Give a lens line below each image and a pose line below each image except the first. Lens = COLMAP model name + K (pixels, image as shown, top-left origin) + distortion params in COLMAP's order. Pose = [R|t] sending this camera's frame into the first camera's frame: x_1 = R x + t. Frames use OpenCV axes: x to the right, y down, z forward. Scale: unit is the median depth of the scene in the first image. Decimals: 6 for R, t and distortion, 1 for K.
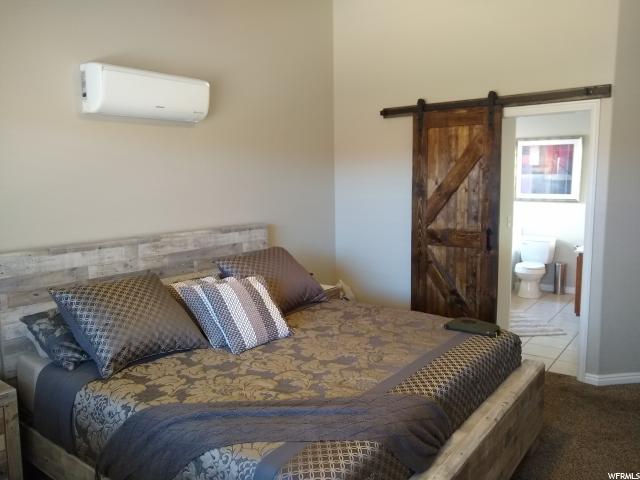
lens RADIAL K [[507.8, 0, 322.5], [0, 507.8, 236.3], [0, 0, 1]] dist [-0.000822, 0.000288]
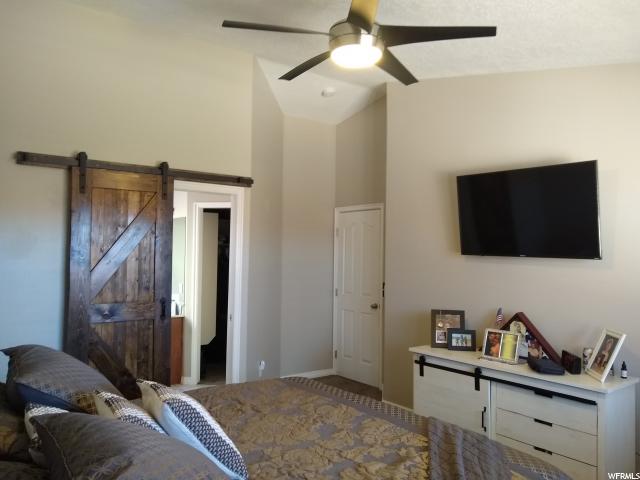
lens RADIAL K [[507.8, 0, 322.7], [0, 507.8, 241.0], [0, 0, 1]] dist [-0.000822, 0.000288]
pose [[0.282242, 0.038311, 0.958578, -0.596246], [0.092939, 0.993410, -0.067068, -0.032469], [-0.954831, 0.108018, 0.276822, 0.464985]]
